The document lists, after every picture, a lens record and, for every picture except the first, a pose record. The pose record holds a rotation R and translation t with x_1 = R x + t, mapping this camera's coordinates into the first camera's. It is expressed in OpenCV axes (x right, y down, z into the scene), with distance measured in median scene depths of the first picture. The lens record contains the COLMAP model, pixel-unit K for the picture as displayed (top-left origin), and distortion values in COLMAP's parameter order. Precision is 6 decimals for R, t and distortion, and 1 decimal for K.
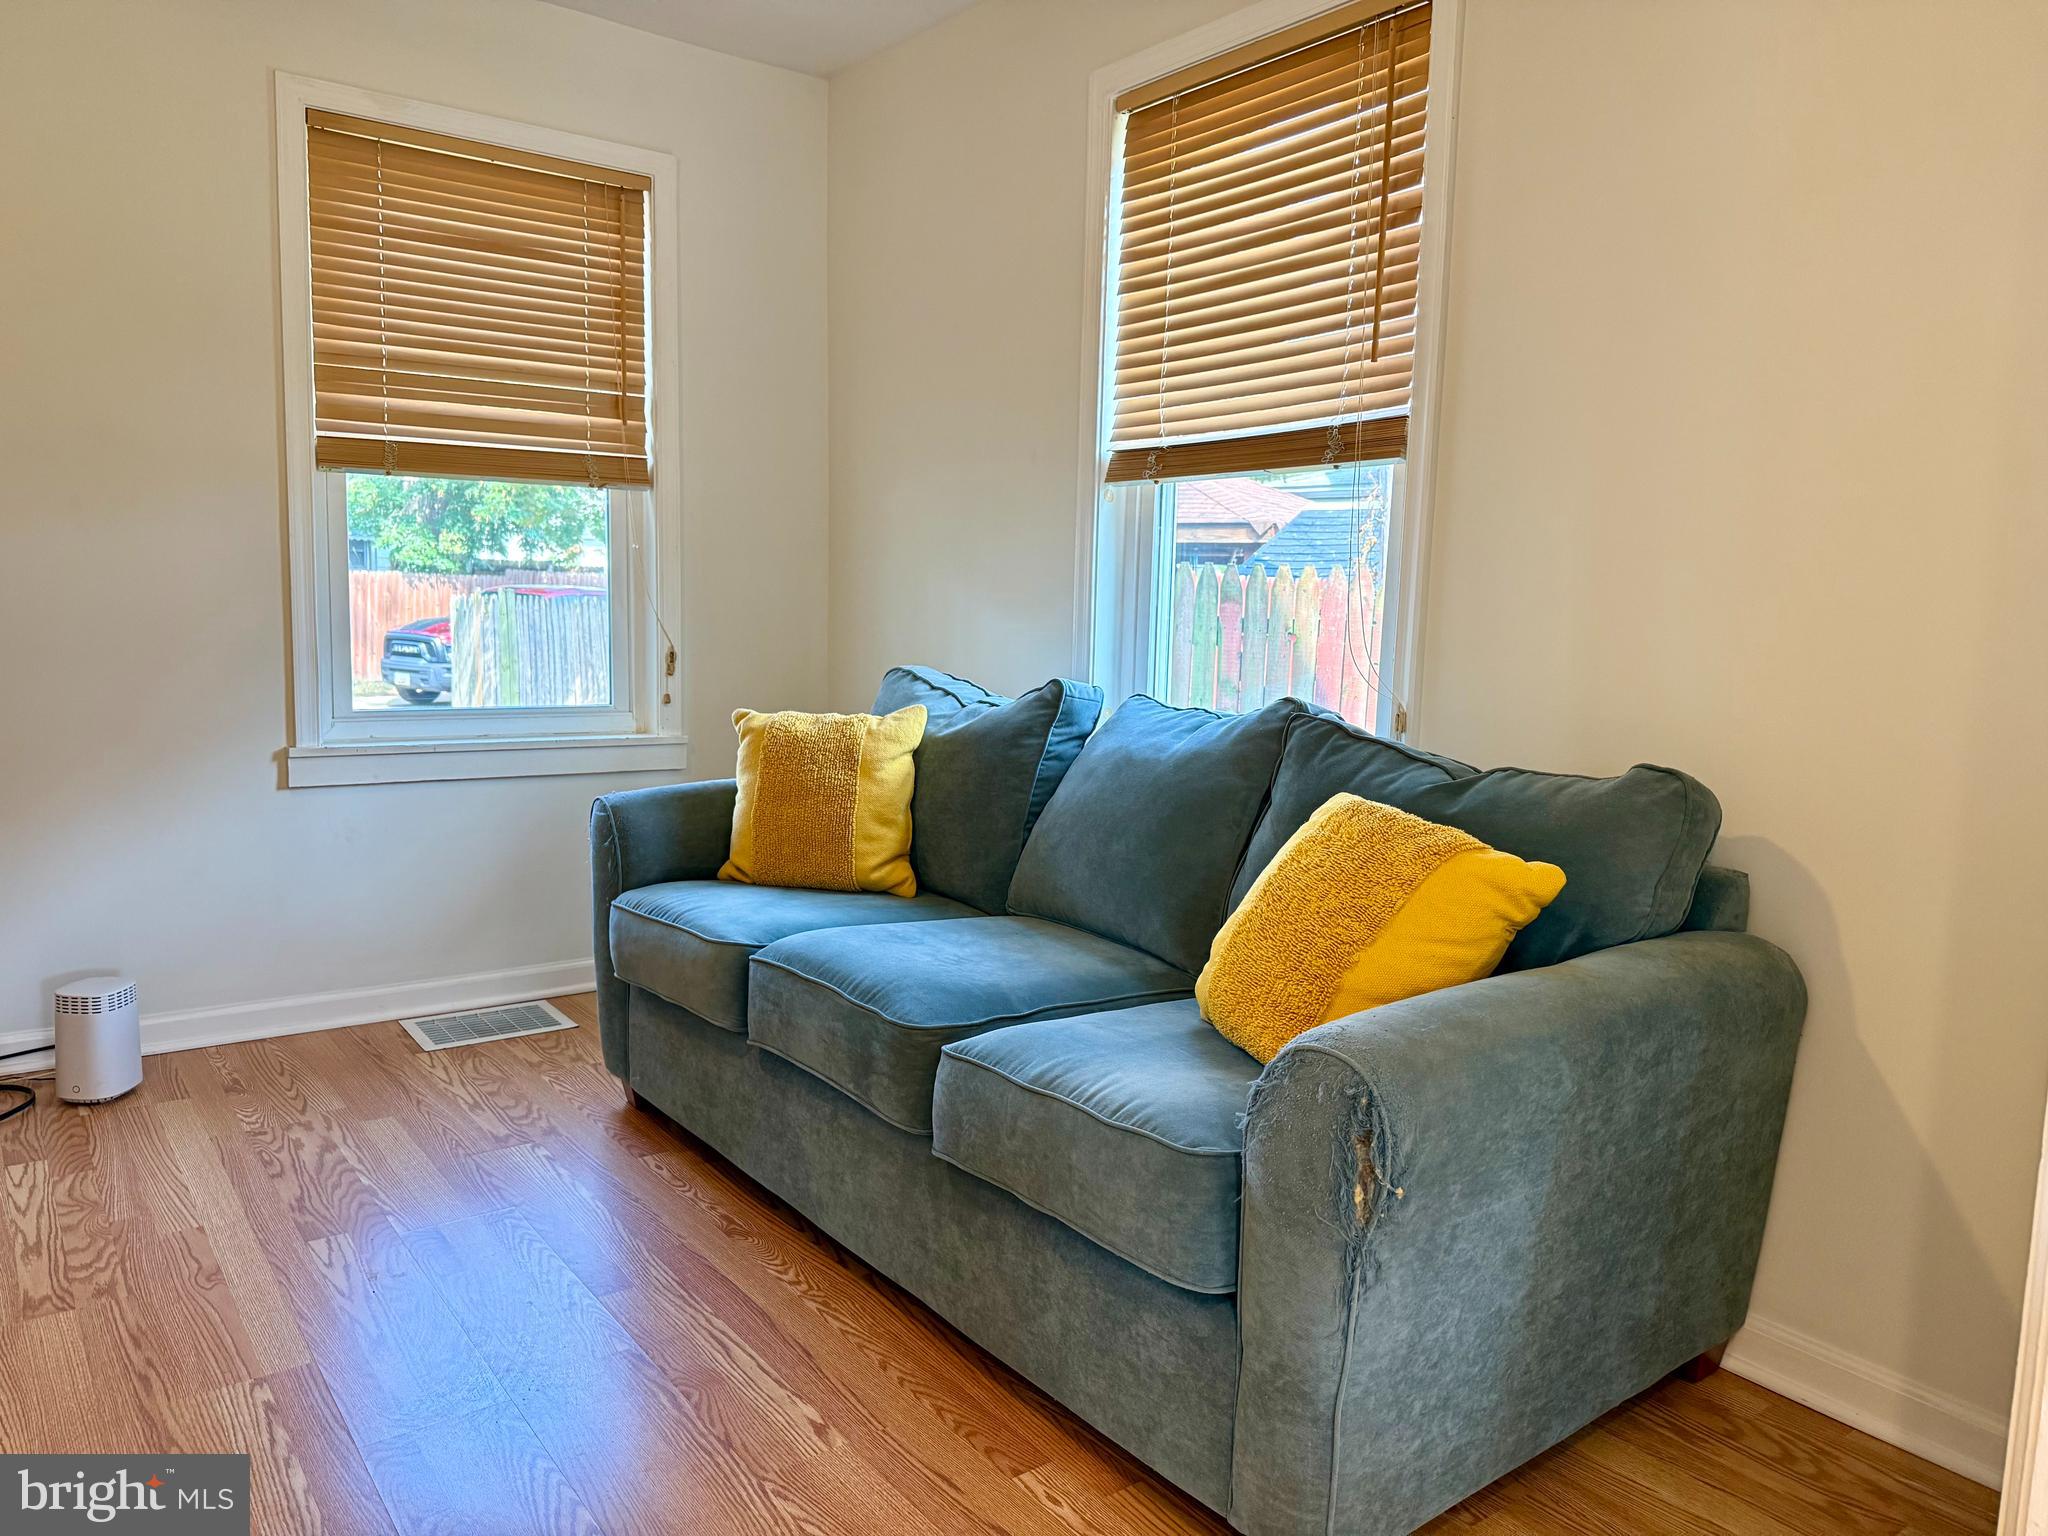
lens RADIAL K [[1460.9, 0, 1036.7], [0, 1460.9, 759.5], [0, 0, 1]] dist [0.067214, -0.076555]
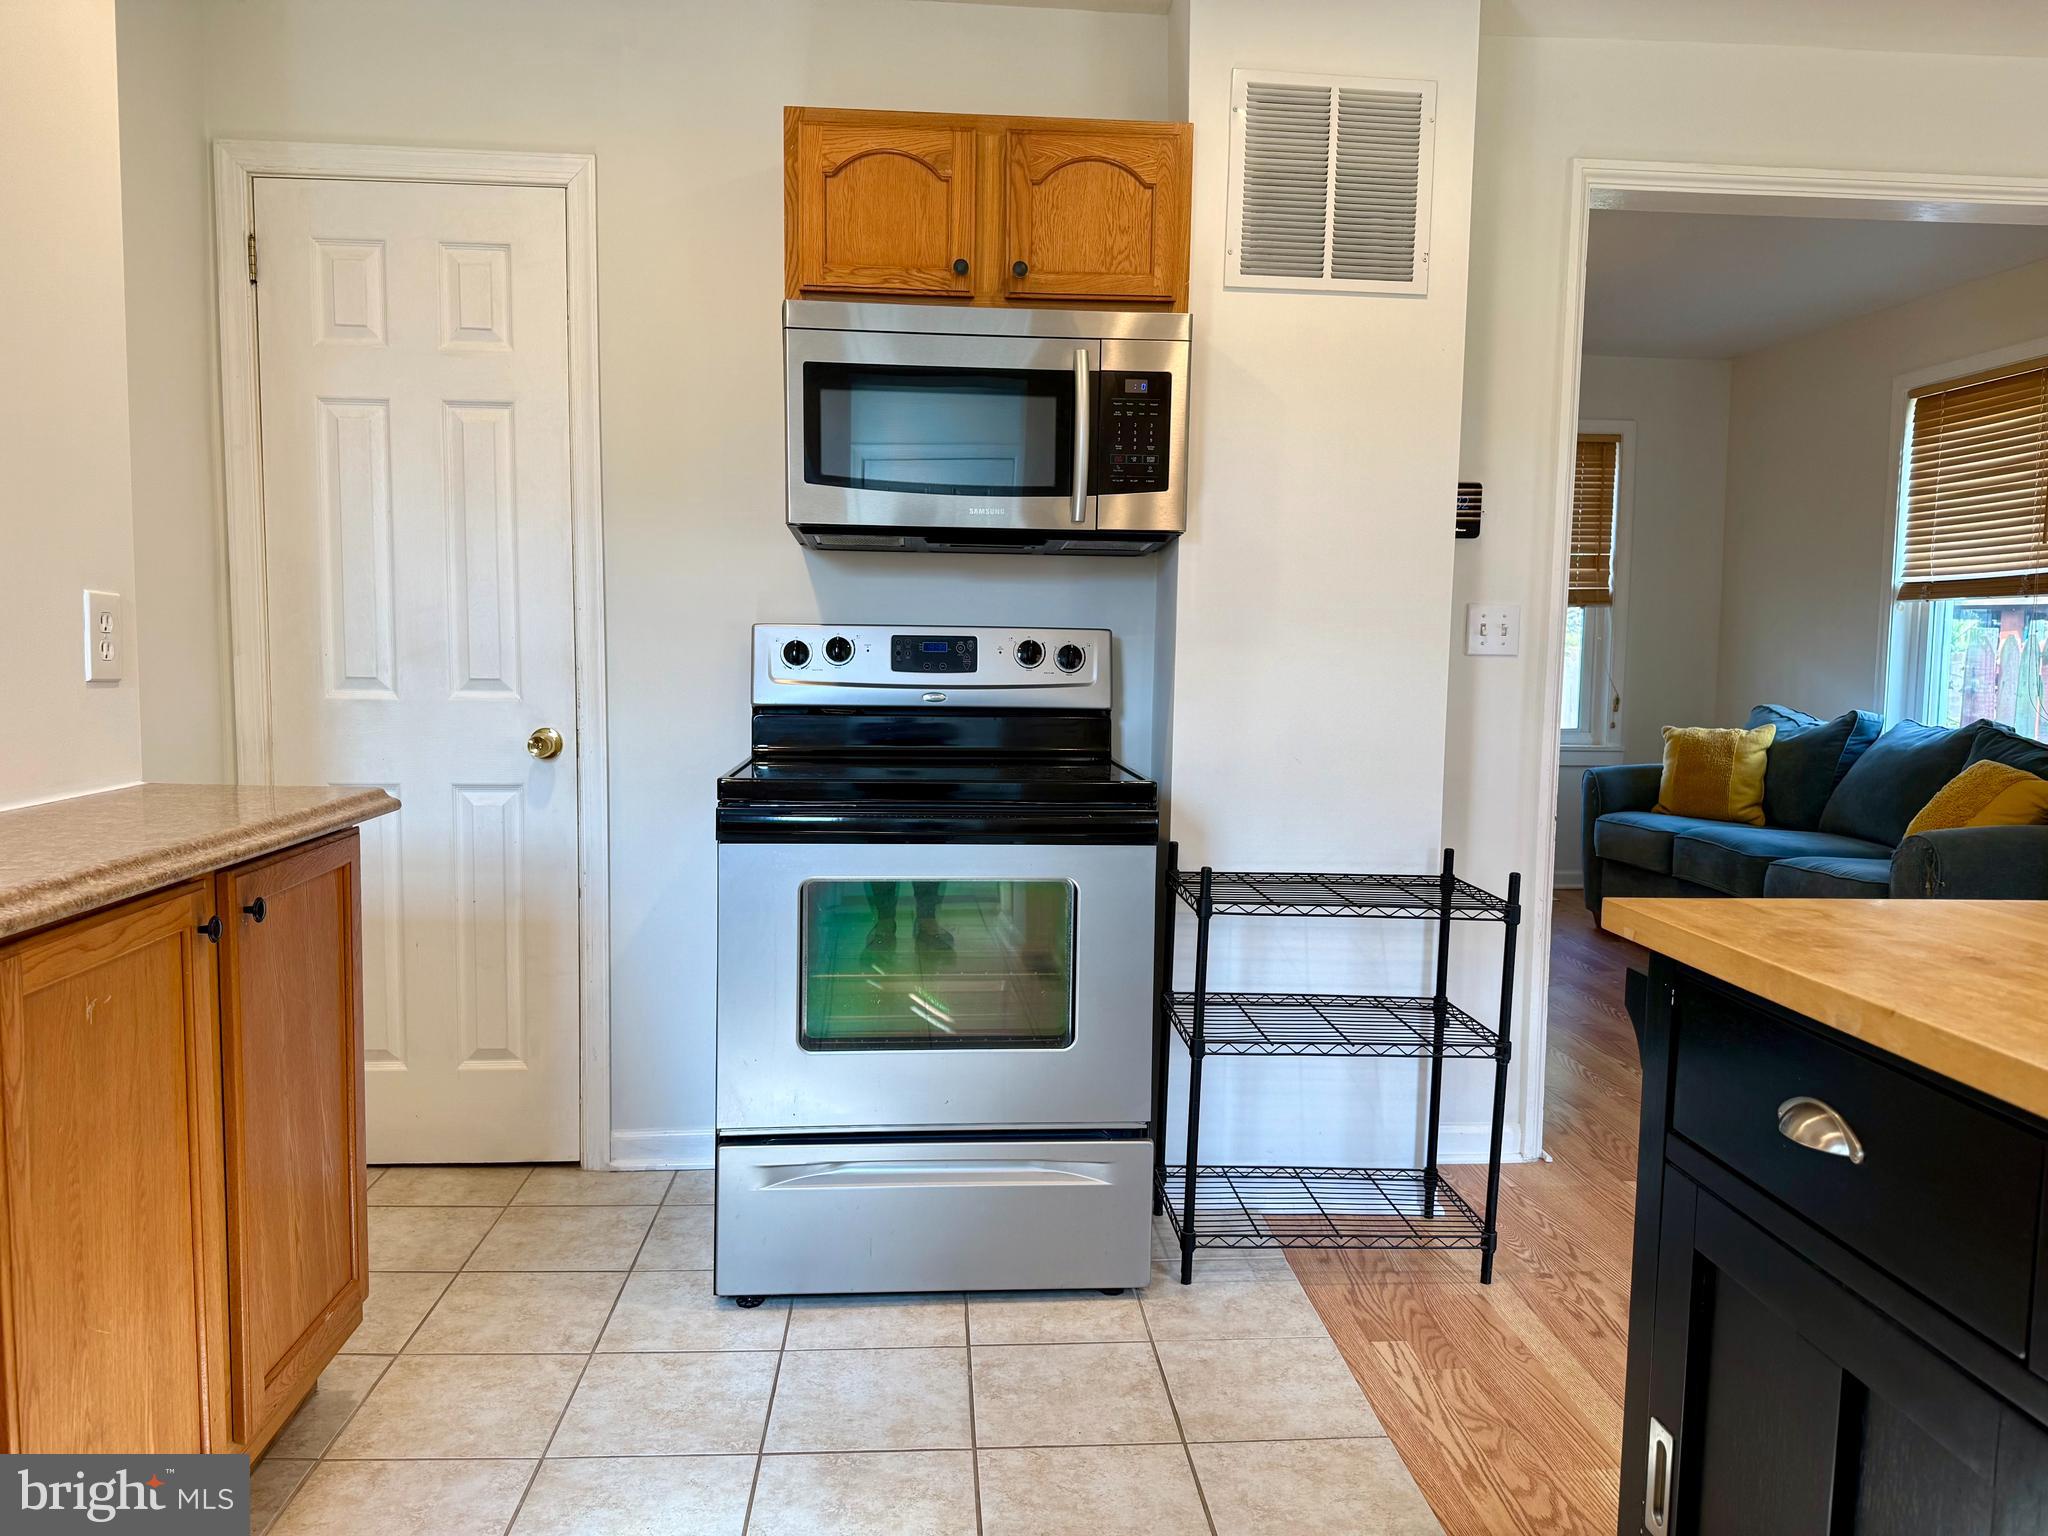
lens RADIAL K [[1460.9, 0, 1038.7], [0, 1460.9, 777.2], [0, 0, 1]] dist [0.067214, -0.076555]
pose [[0.846865, 0.032980, -0.530784, 0.133218], [-0.047547, 0.998774, -0.013803, 0.101652], [0.529678, 0.036927, 0.847395, -1.106944]]
